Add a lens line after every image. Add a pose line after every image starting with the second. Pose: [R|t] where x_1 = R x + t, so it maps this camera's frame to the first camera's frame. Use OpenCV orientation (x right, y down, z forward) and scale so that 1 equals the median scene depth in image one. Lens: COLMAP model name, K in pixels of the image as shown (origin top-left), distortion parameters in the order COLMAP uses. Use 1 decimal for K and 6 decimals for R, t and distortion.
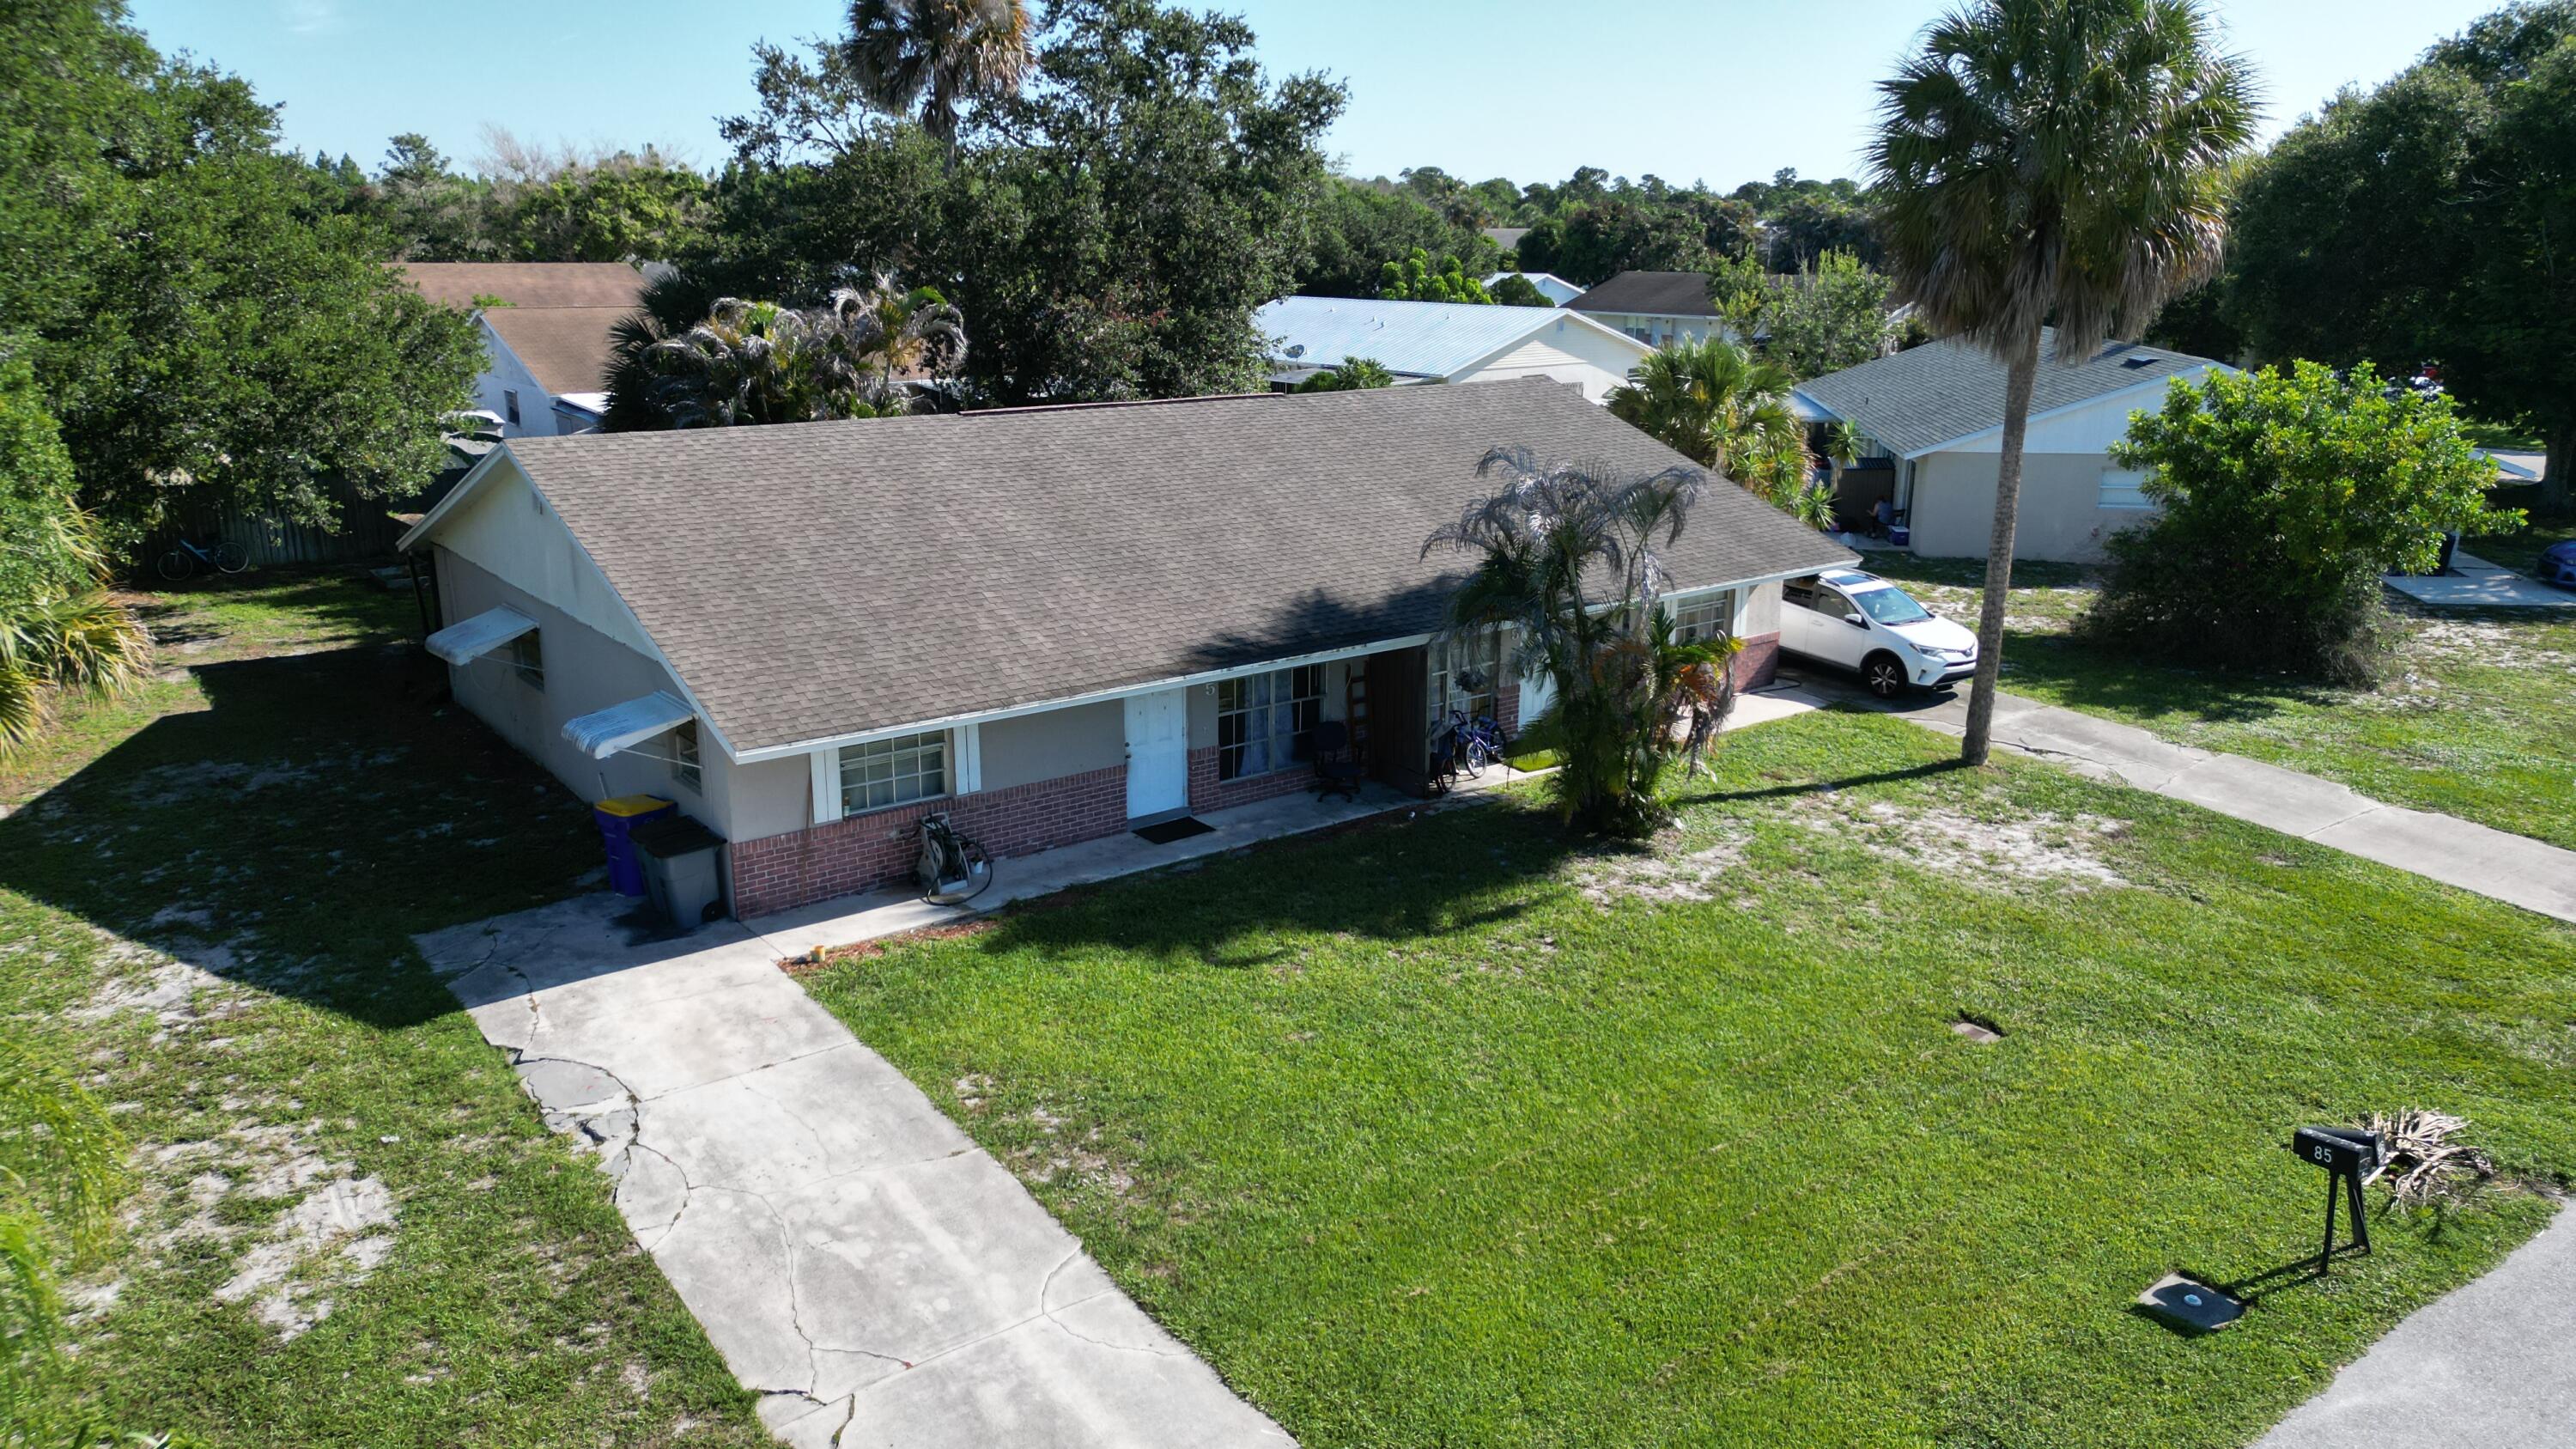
lens RADIAL K [[1788.3, 0, 1297.8], [0, 1788.3, 713.0], [0, 0, 1]] dist [0.071594, -0.047824]
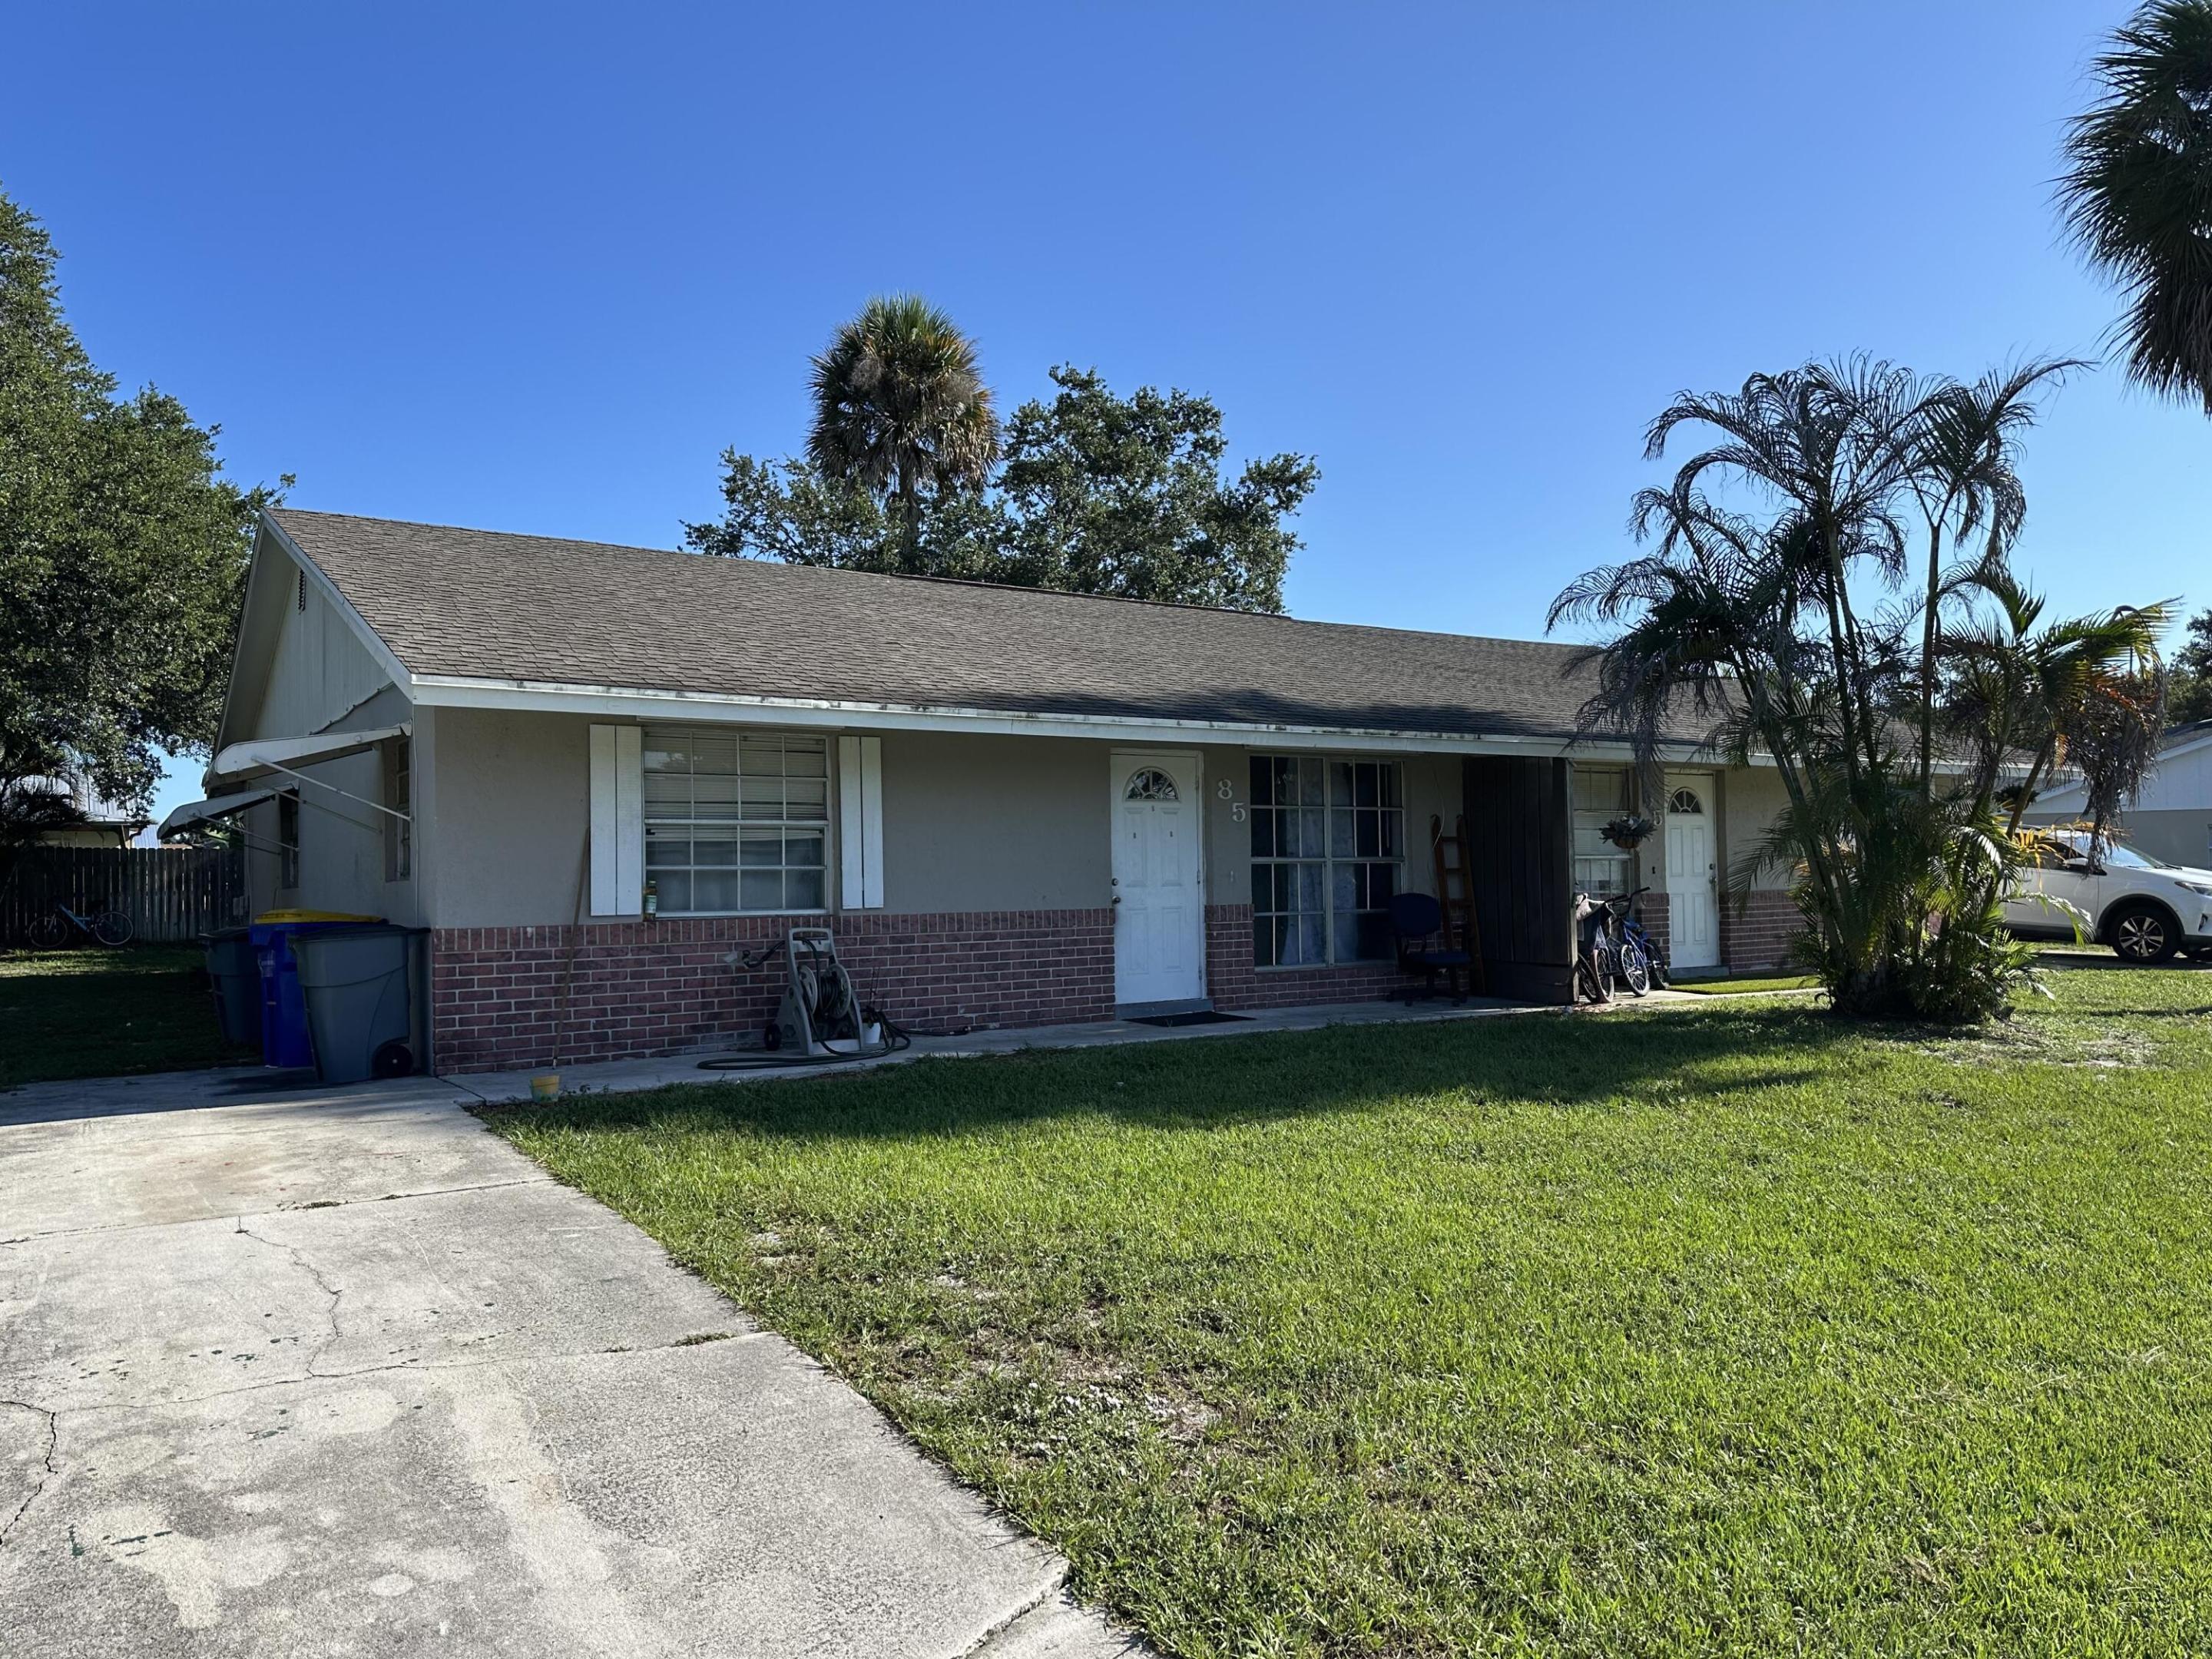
lens RADIAL K [[1553.3, 0, 1106.0], [0, 1553.3, 829.5], [0, 0, 1]] dist [0.124542, -0.178657]
pose [[0.997223, -0.022497, -0.070992, -0.061672], [0.001674, 0.959807, -0.280656, 0.165285], [0.074452, 0.279758, 0.957179, 0.482768]]
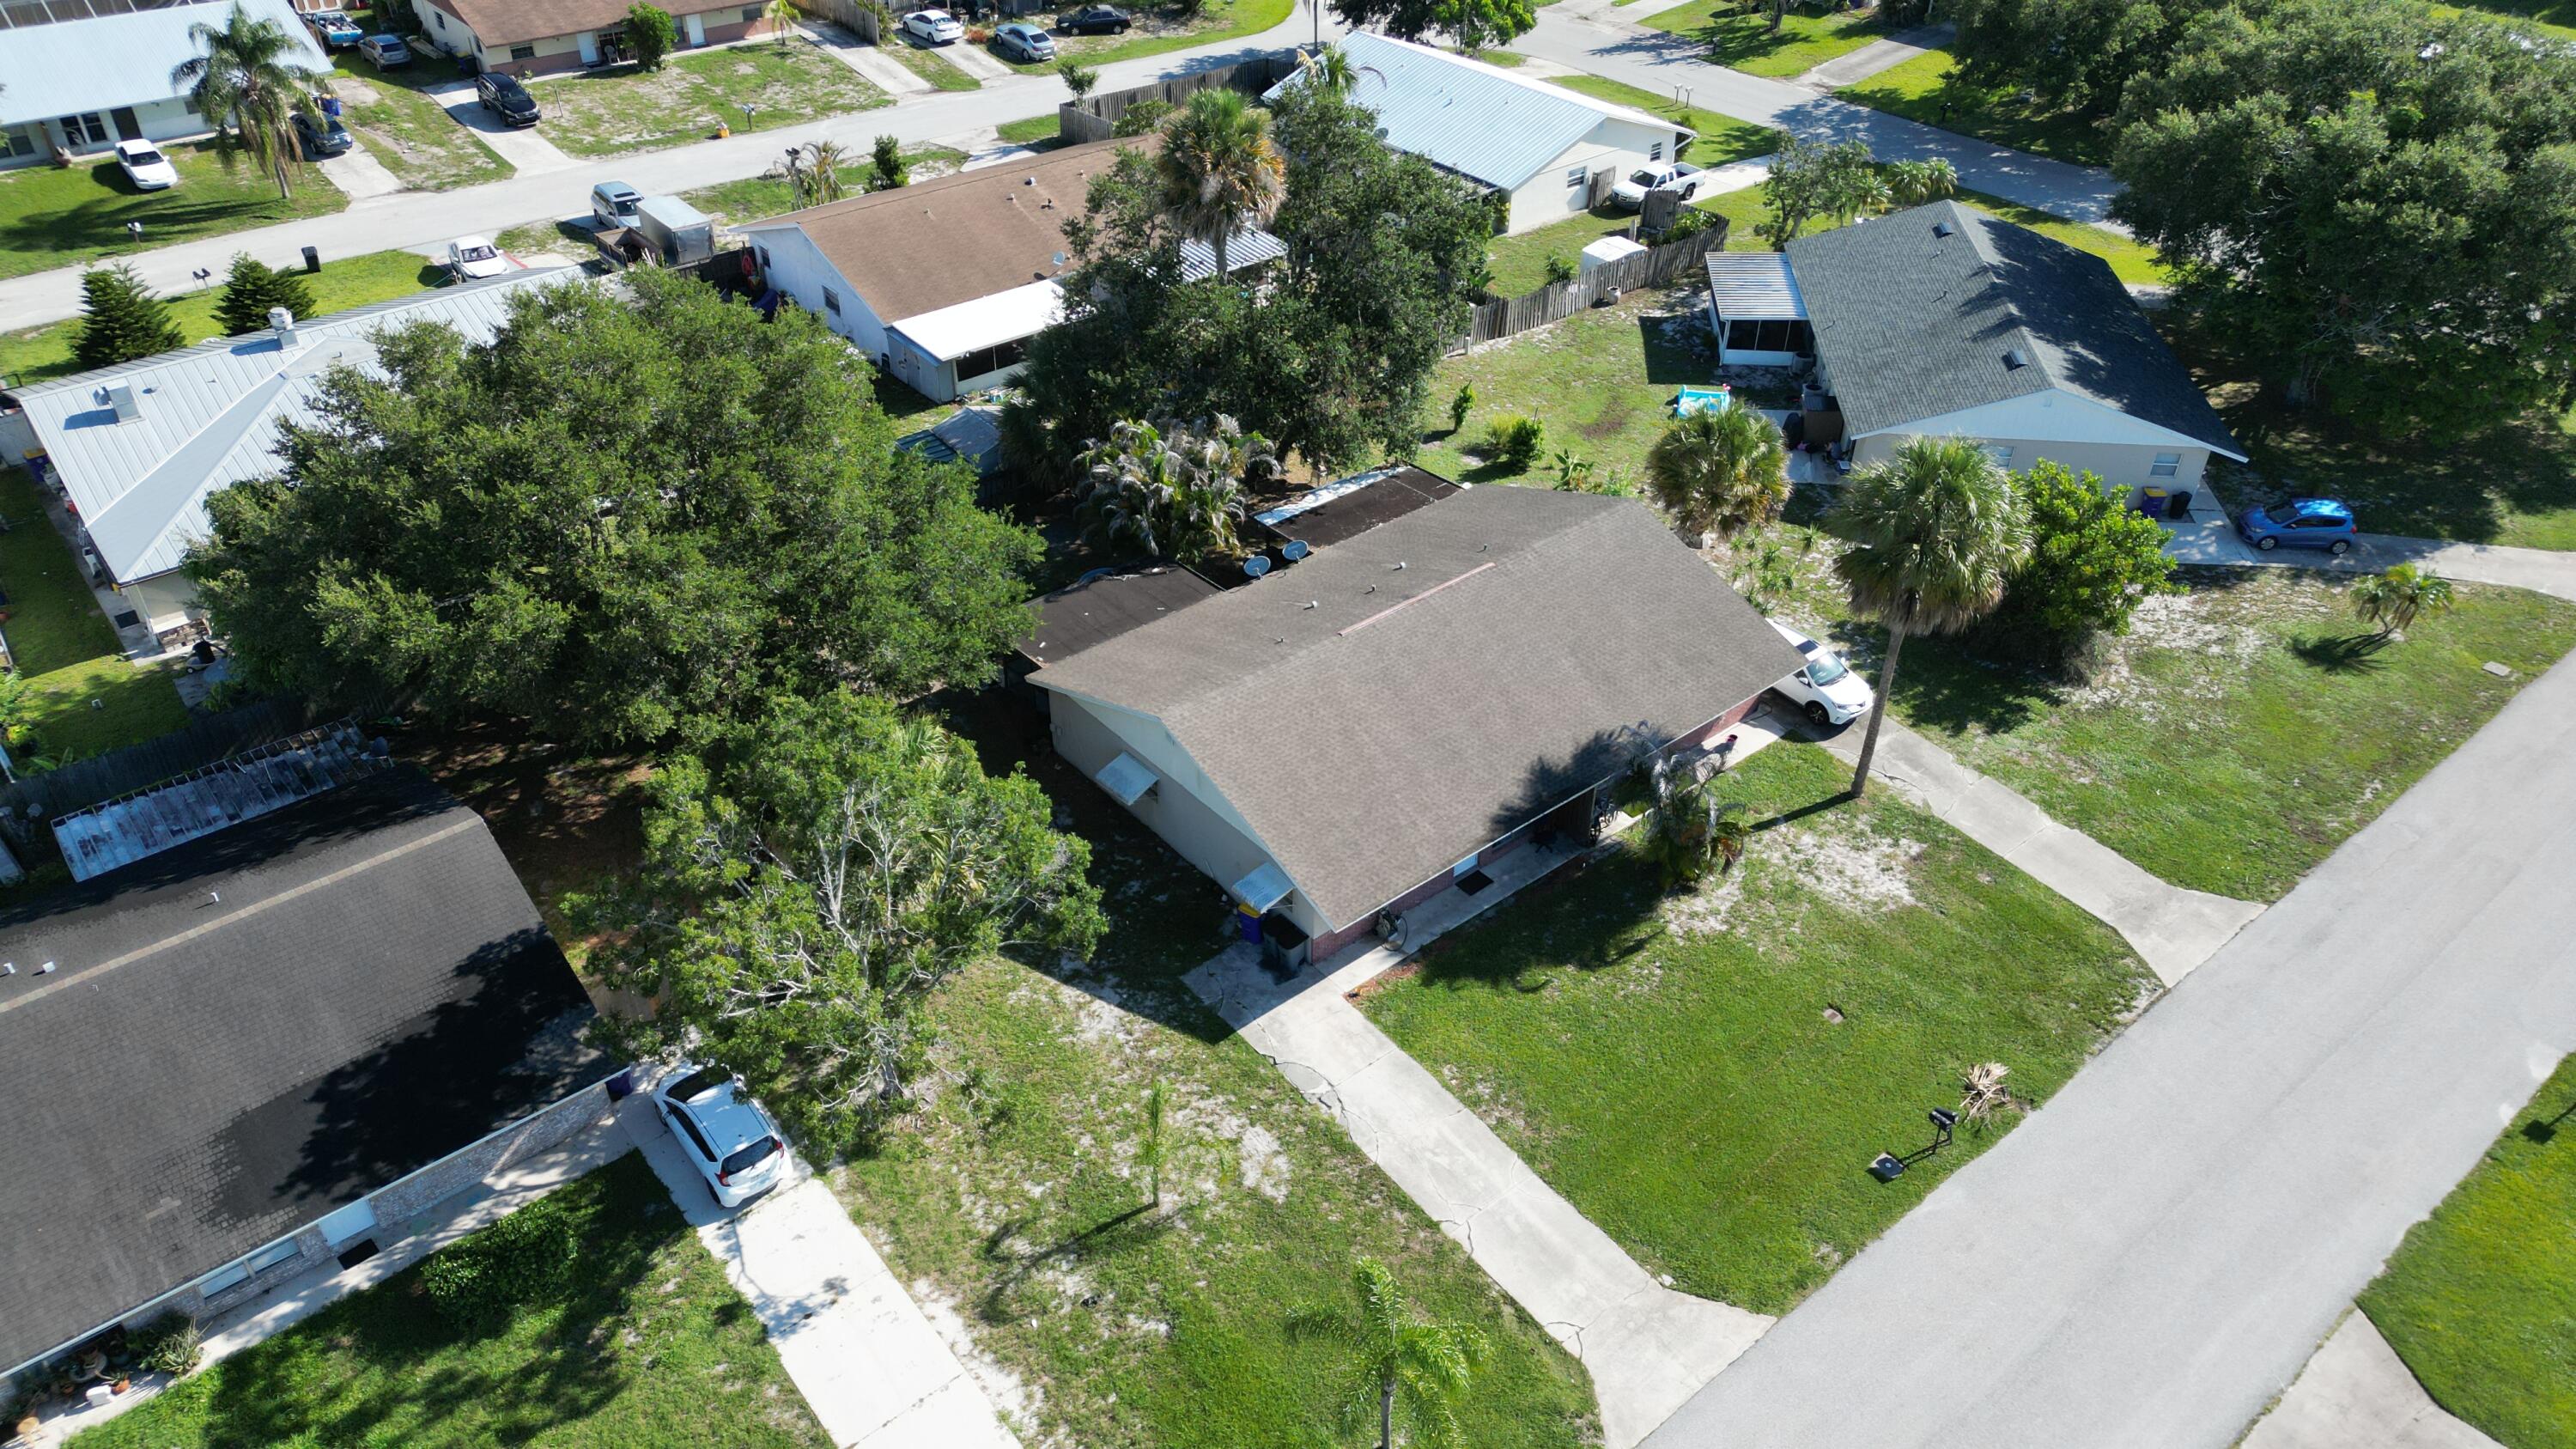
lens RADIAL K [[1788.3, 0, 1297.8], [0, 1788.3, 713.0], [0, 0, 1]] dist [0.071594, -0.047824]
pose [[0.999213, -0.016236, 0.036192, -0.375152], [0.002549, 0.936790, 0.349882, -0.921533], [-0.039585, -0.349514, 0.936094, -0.967551]]
